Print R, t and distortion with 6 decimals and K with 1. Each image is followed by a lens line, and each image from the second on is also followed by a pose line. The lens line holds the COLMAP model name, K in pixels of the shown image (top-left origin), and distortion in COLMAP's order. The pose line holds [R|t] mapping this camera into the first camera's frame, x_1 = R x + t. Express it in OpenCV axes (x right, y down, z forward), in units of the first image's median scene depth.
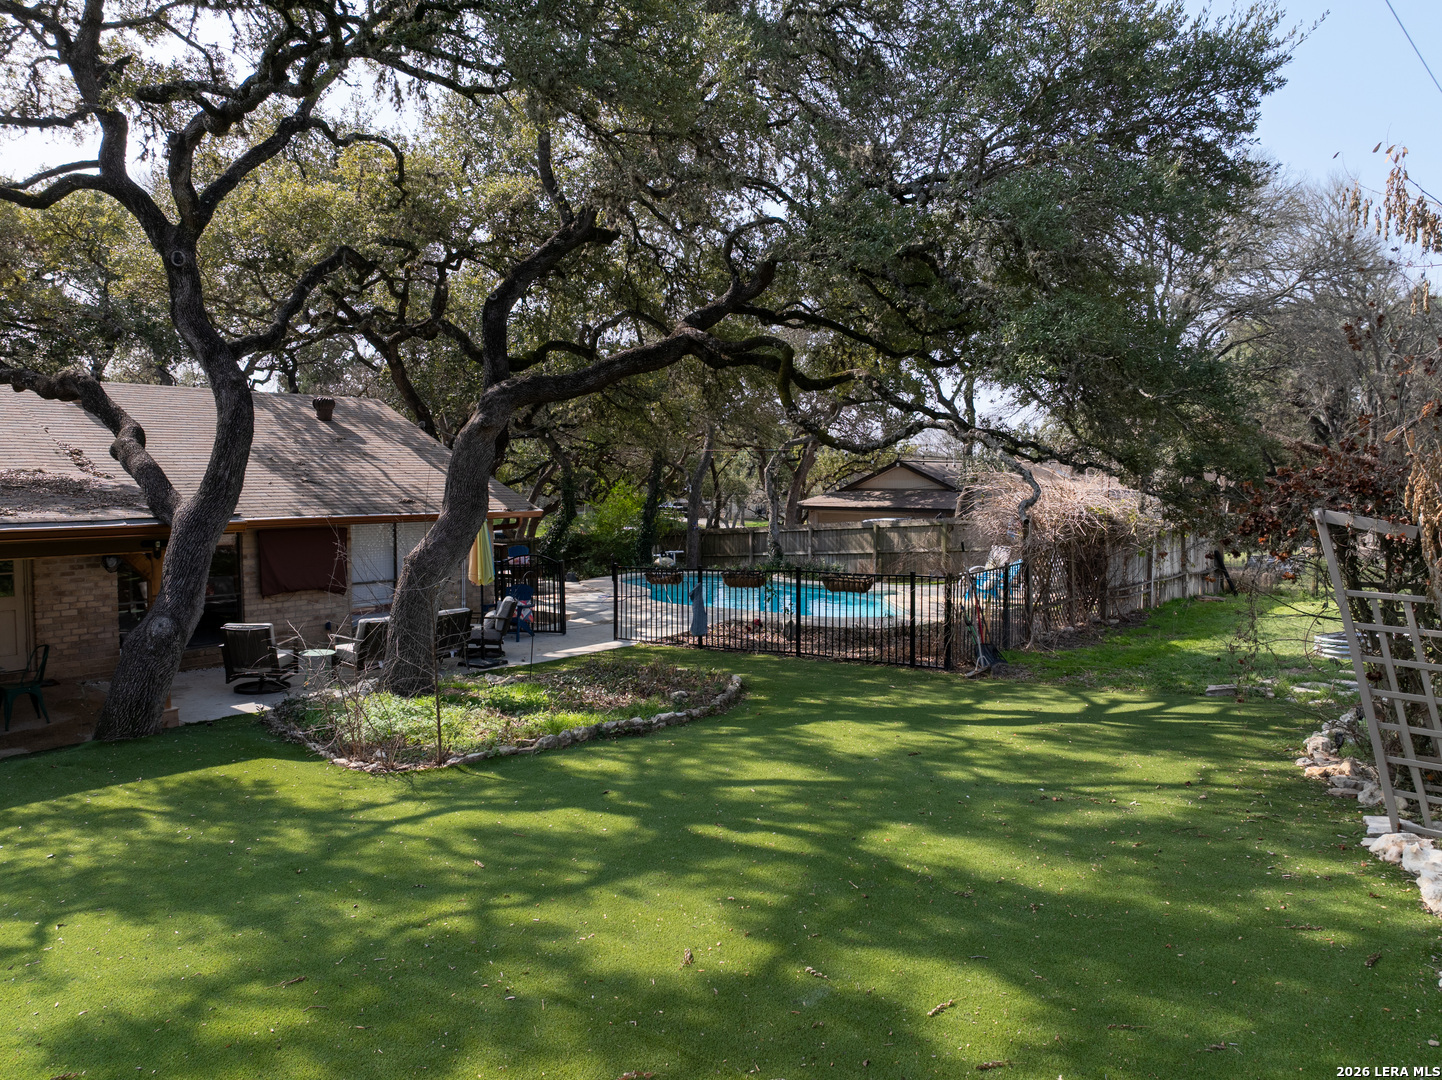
lens RADIAL K [[1034.4, 0, 722.1], [0, 1034.4, 533.0], [0, 0, 1]] dist [-0.063354, 0.041877]
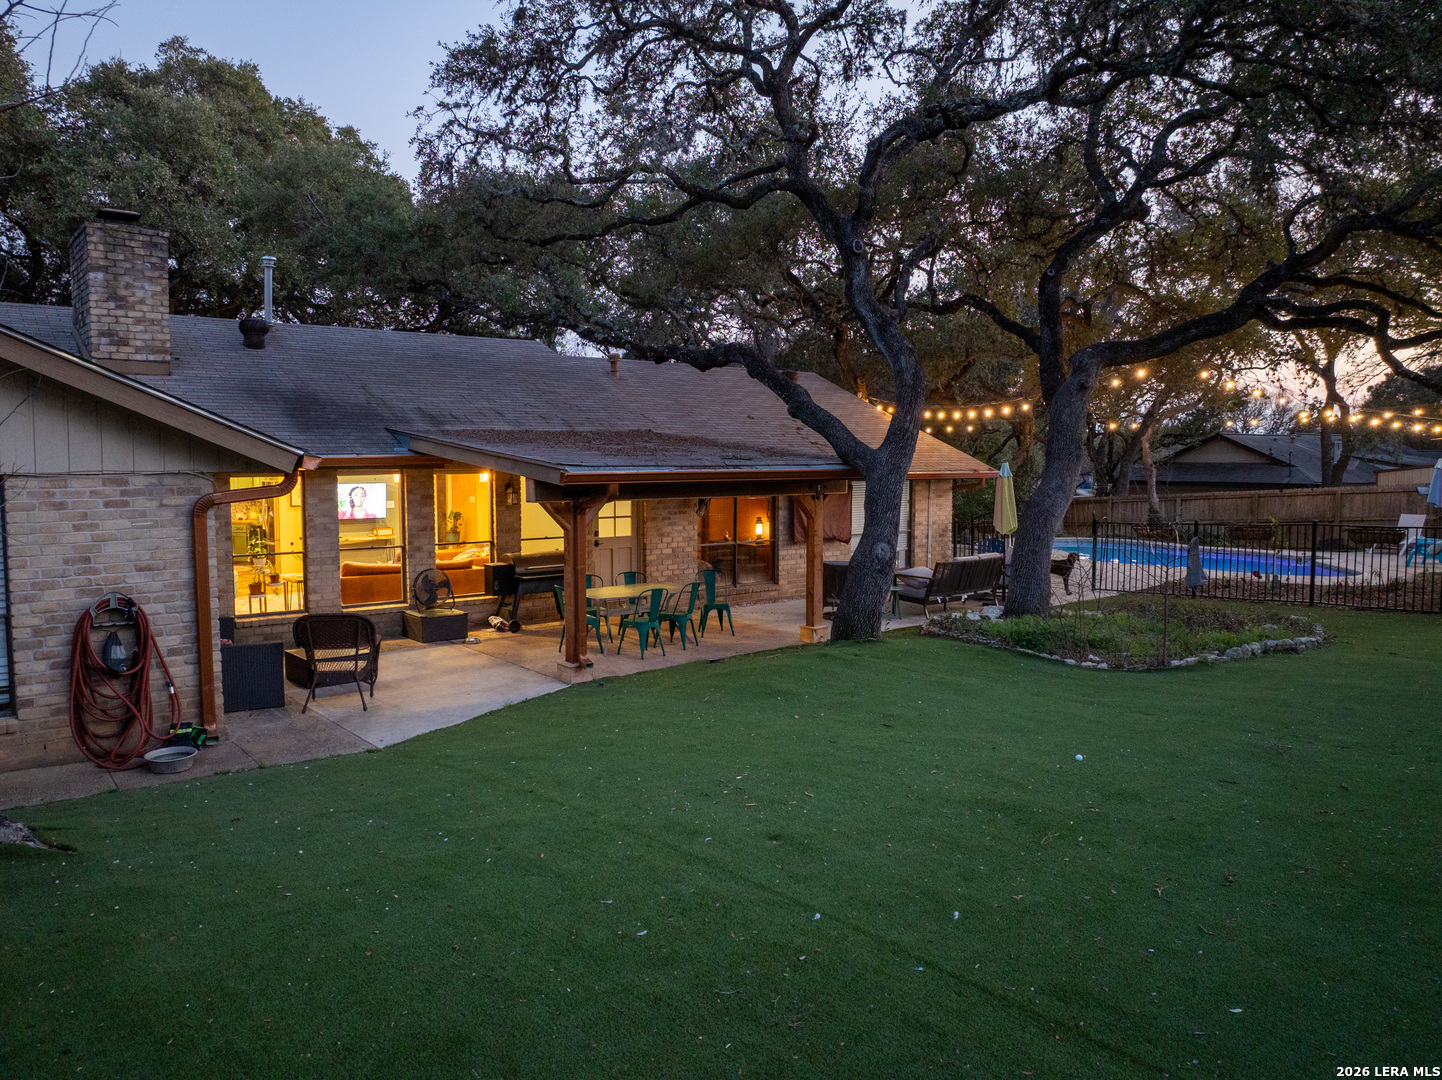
lens RADIAL K [[1034.4, 0, 722.1], [0, 1034.4, 533.0], [0, 0, 1]] dist [-0.063354, 0.041877]
pose [[0.981940, 0.017133, -0.188413, -0.454546], [-0.013410, 0.999689, 0.021013, 0.040430], [0.188715, -0.018107, 0.981865, -0.209911]]
